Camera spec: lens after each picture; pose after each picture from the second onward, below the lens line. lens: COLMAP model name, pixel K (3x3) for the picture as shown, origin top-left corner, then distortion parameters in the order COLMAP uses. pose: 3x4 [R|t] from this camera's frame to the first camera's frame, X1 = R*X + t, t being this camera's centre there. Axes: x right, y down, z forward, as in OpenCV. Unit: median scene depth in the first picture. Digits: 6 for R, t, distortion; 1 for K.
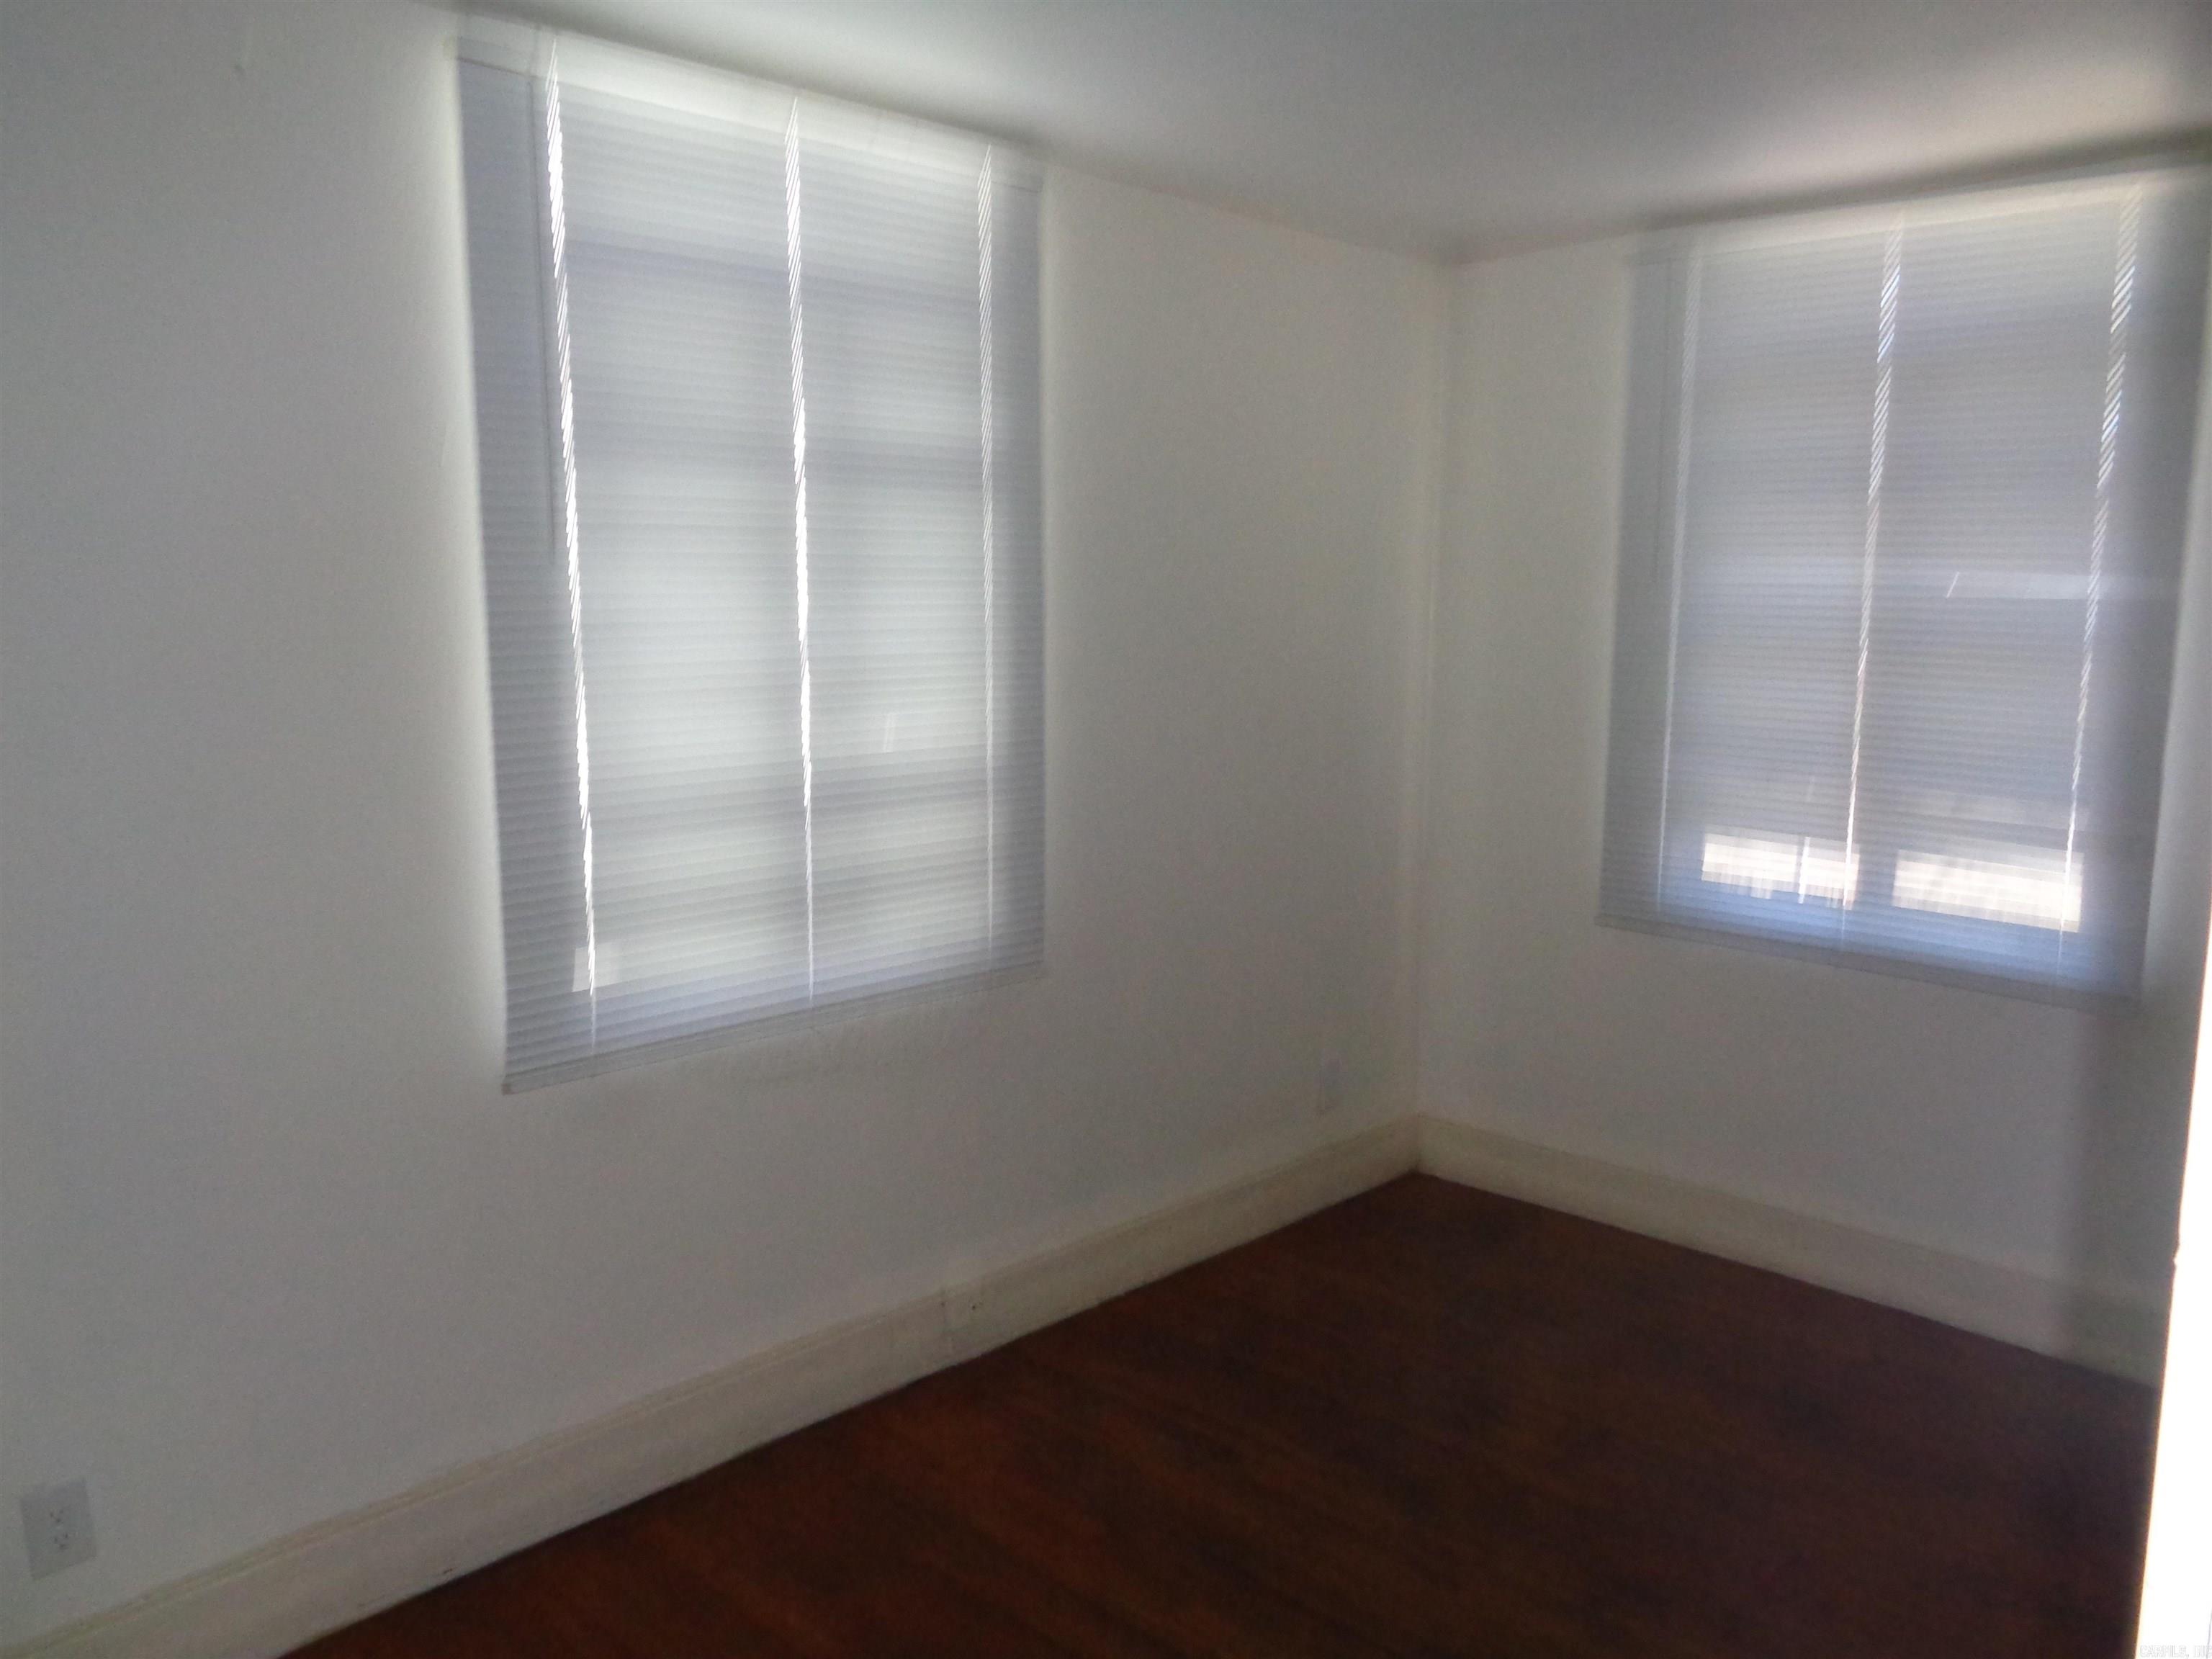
lens RADIAL K [[1620.1, 0, 1109.1], [0, 1620.1, 821.5], [0, 0, 1]] dist [-0.001434, 0.042382]
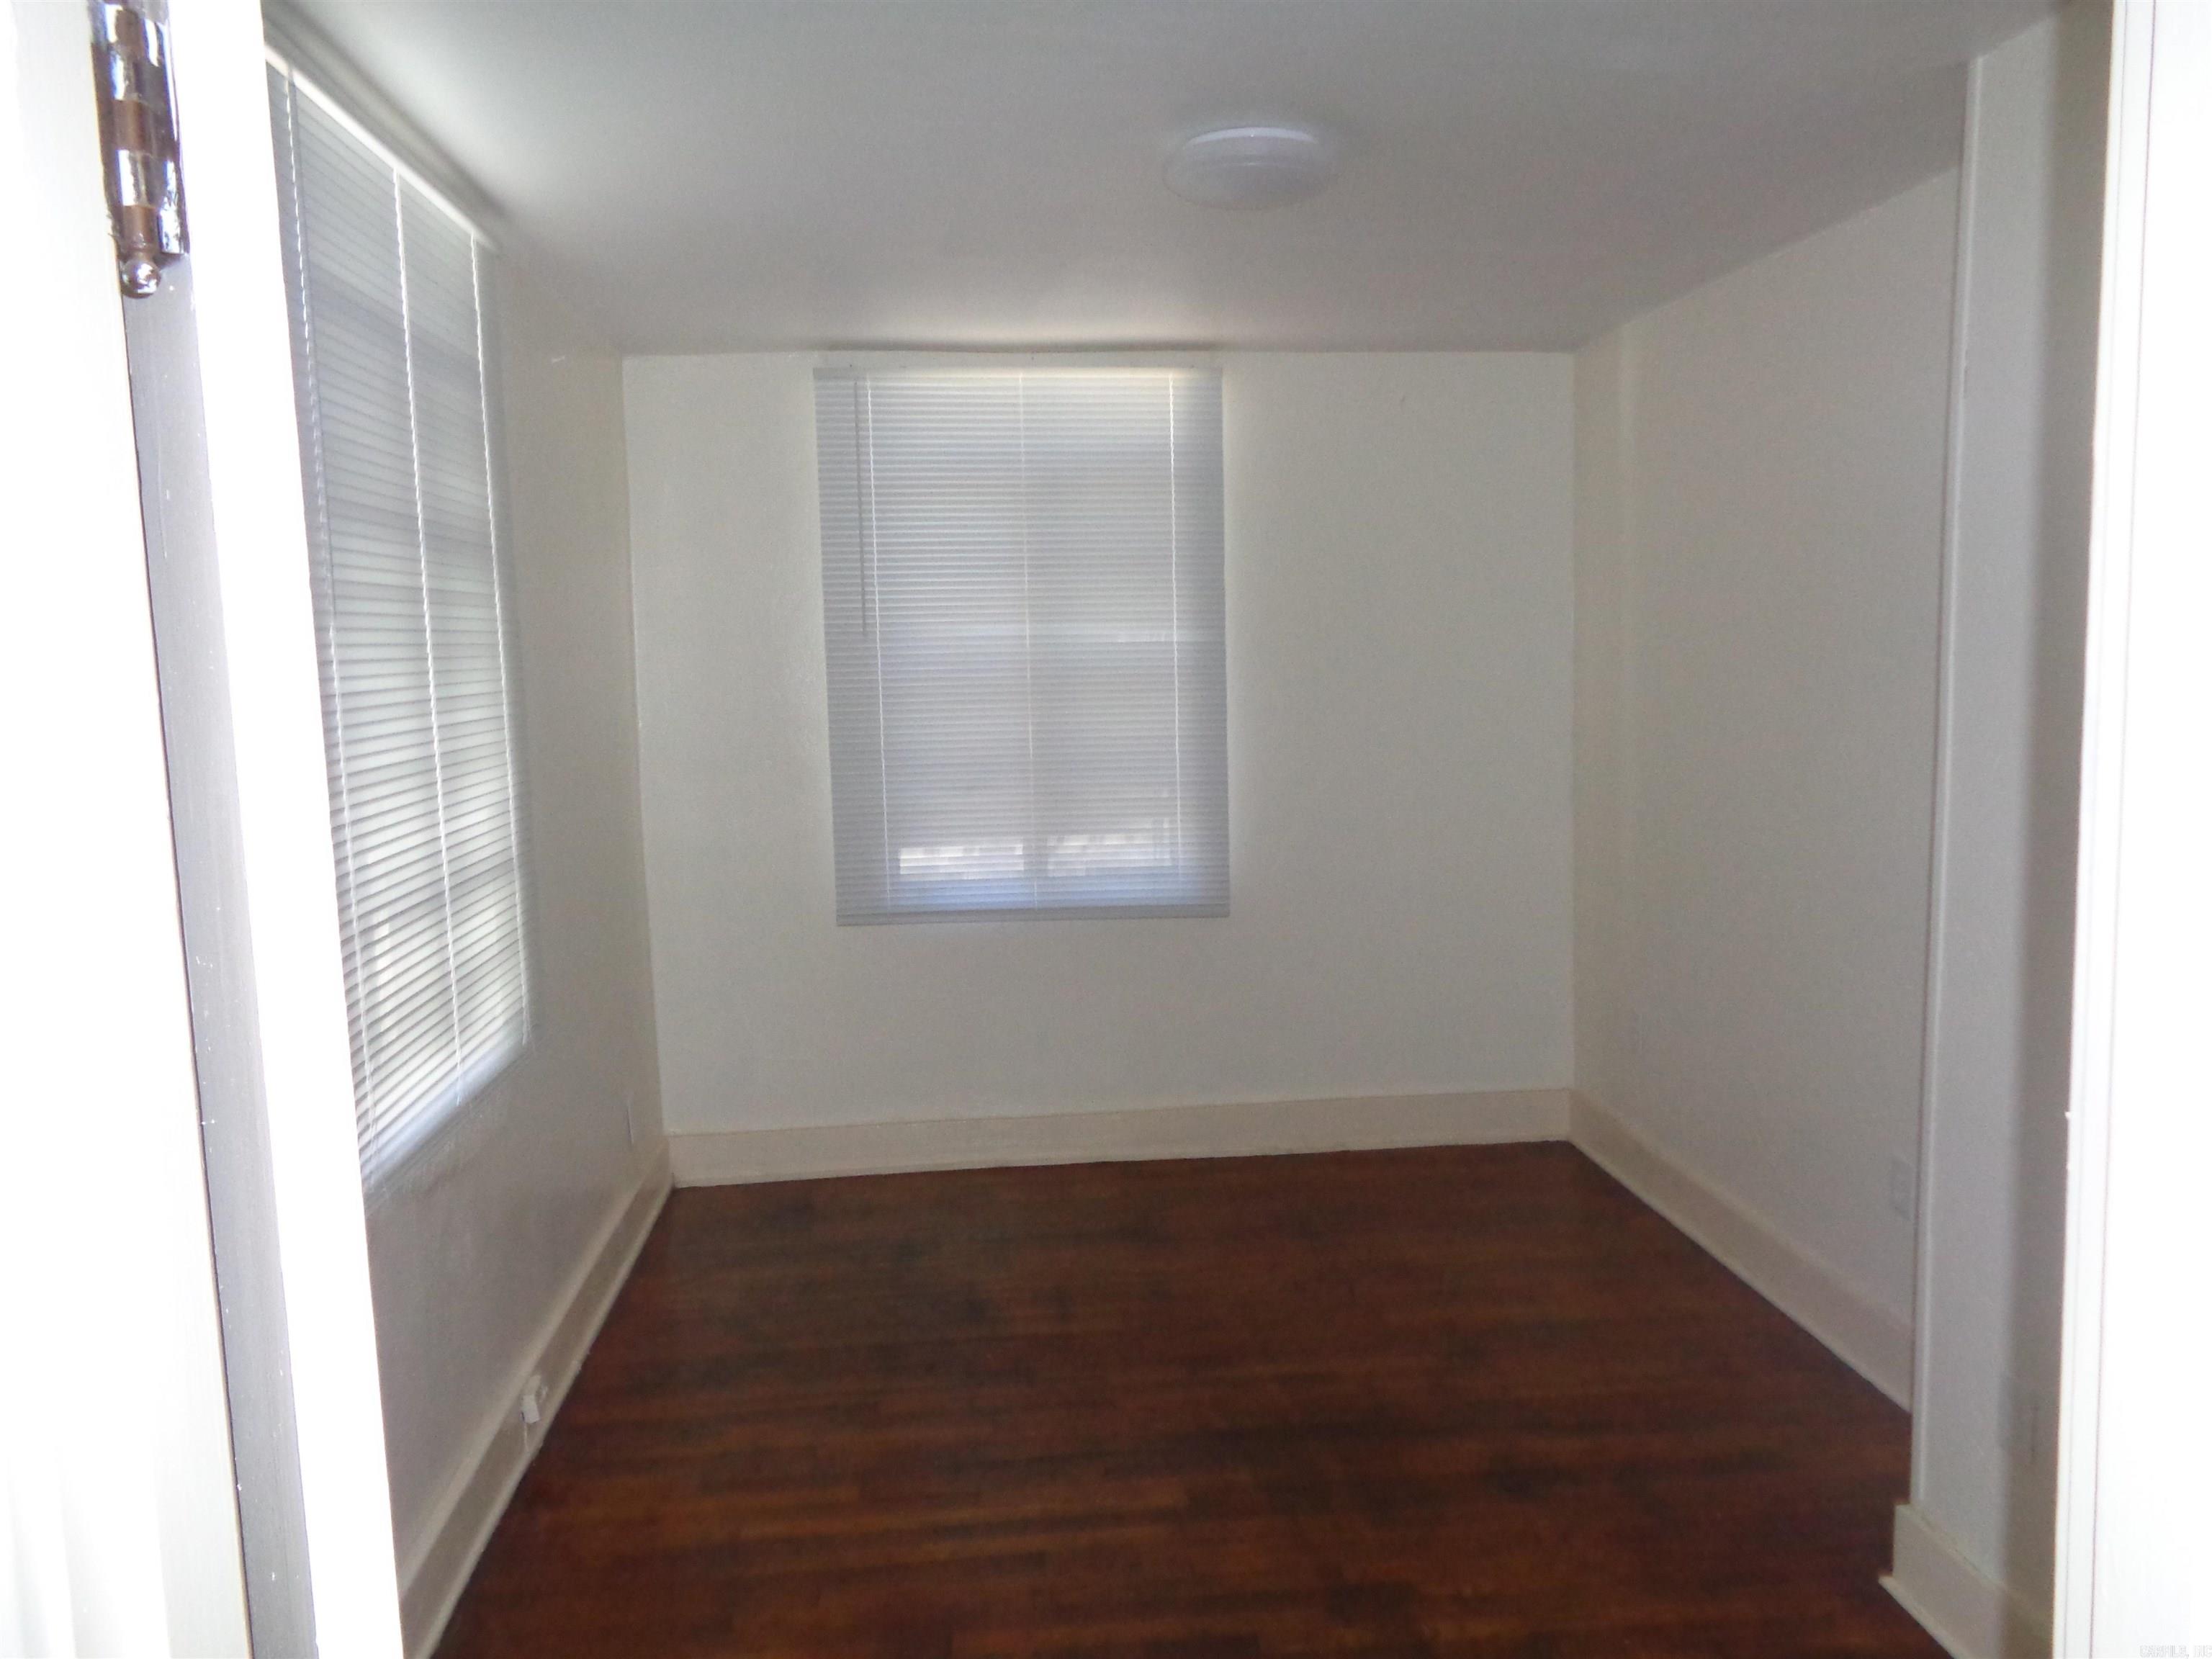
lens RADIAL K [[1620.1, 0, 1109.1], [0, 1620.1, 821.5], [0, 0, 1]] dist [-0.001434, 0.042382]
pose [[0.639372, -0.109351, 0.761082, -0.508407], [0.135122, 0.990411, 0.028788, -0.022459], [-0.756932, 0.084433, 0.648017, 0.083124]]
